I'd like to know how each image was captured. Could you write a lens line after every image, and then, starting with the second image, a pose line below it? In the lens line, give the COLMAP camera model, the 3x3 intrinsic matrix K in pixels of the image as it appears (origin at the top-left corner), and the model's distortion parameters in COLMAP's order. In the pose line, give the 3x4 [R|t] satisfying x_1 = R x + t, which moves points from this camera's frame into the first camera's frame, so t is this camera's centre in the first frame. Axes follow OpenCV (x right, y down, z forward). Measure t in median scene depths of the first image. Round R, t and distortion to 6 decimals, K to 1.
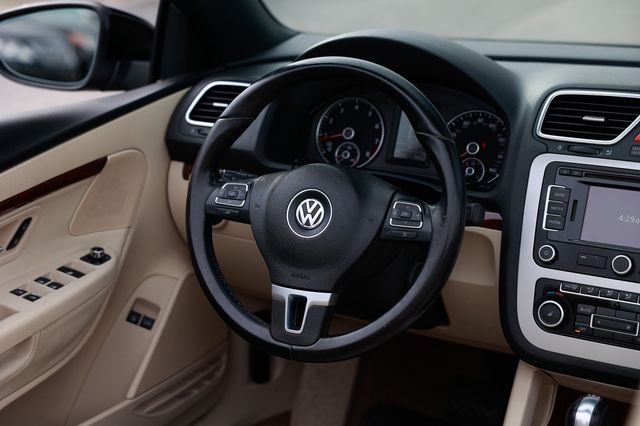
lens RADIAL K [[1320.3, 0, 320.0], [0, 1320.3, 213.0], [0, 0, 1]] dist [0.295668, 0.066074]
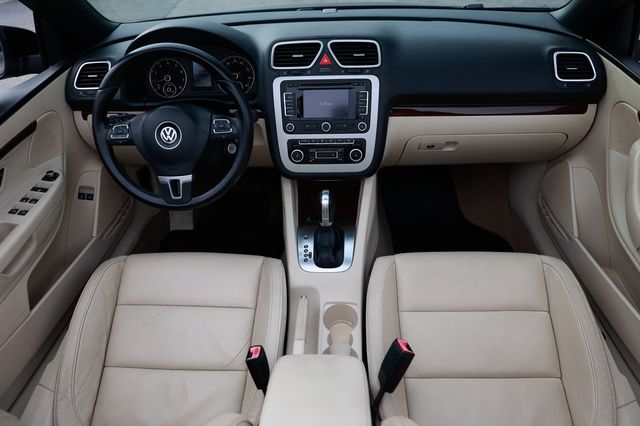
lens RADIAL K [[437.0, 0, 320.0], [0, 437.0, 213.0], [0, 0, 1]] dist [-0.116537, 0.094052]
pose [[0.898322, -0.284260, 0.334982, -0.048199], [0.150452, 0.915415, 0.373336, -0.089269], [-0.412772, -0.284977, 0.865105, 0.355515]]
